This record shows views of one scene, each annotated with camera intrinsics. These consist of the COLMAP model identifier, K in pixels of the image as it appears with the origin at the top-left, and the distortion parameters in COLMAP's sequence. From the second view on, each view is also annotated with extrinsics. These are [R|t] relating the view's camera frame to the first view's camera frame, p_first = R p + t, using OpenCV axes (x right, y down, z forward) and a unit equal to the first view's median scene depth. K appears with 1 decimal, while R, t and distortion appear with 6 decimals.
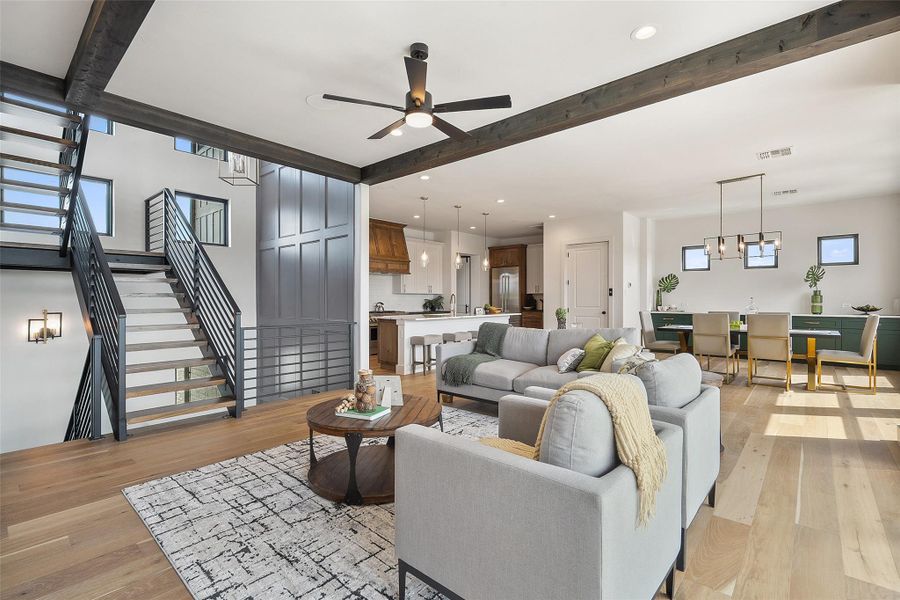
lens RADIAL K [[416.1, 0, 452.1], [0, 416.1, 300.4], [0, 0, 1]] dist [0.000228, 0.000848]
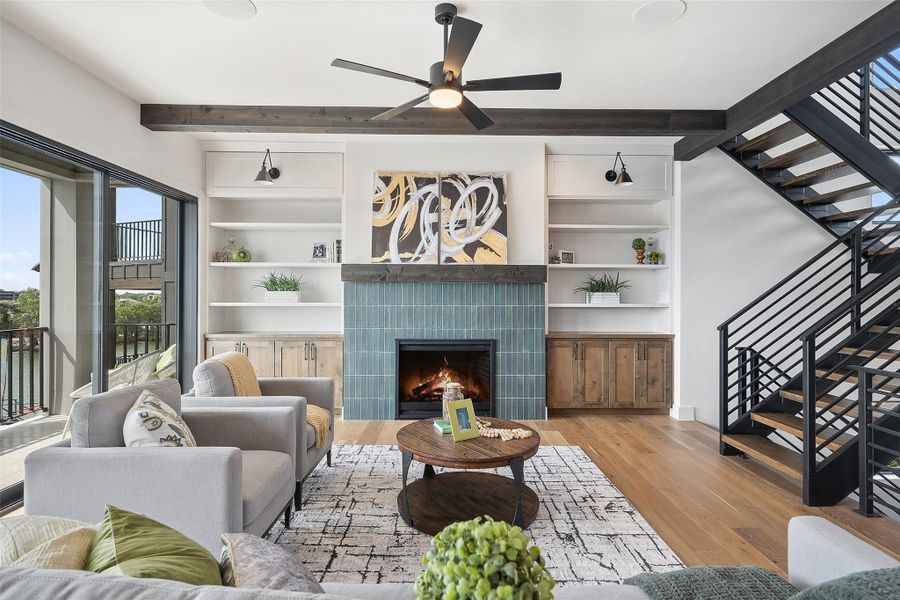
lens RADIAL K [[468.8, 0, 450.0], [0, 468.8, 300.0], [0, 0, 1]] dist [0.000555, 0.000201]
pose [[-0.741289, 0.004279, -0.671173, 0.622845], [-0.004712, 0.999922, 0.011579, -0.060198], [0.671170, 0.011746, -0.741210, 1.971696]]
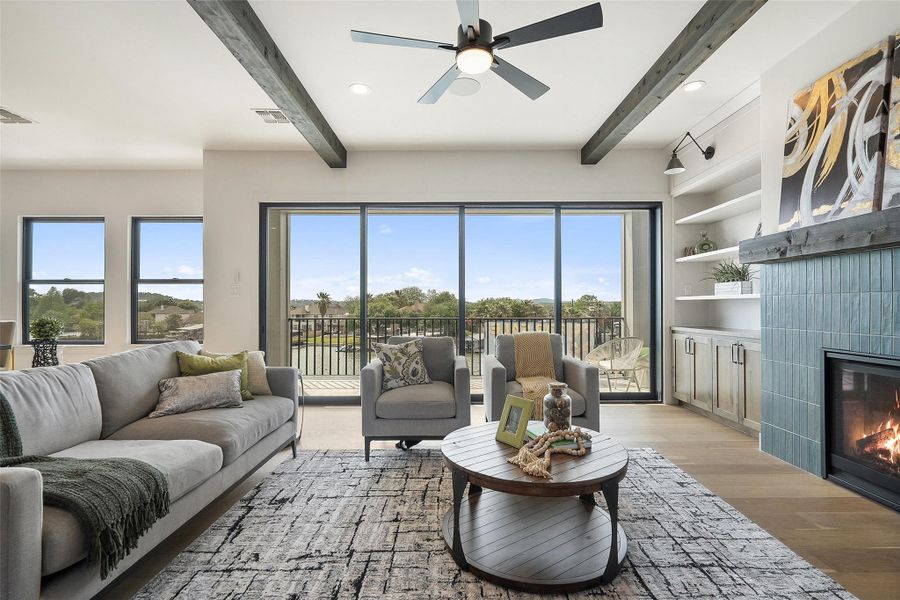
lens RADIAL K [[416.6, 0, 448.3], [0, 416.6, 302.7], [0, 0, 1]] dist [-0.000269, 0.000239]
pose [[-0.662473, 0.008674, 0.749035, -0.721714], [0.005943, 0.999962, -0.006323, 0.013110], [-0.749062, 0.000263, -0.662500, 1.802648]]
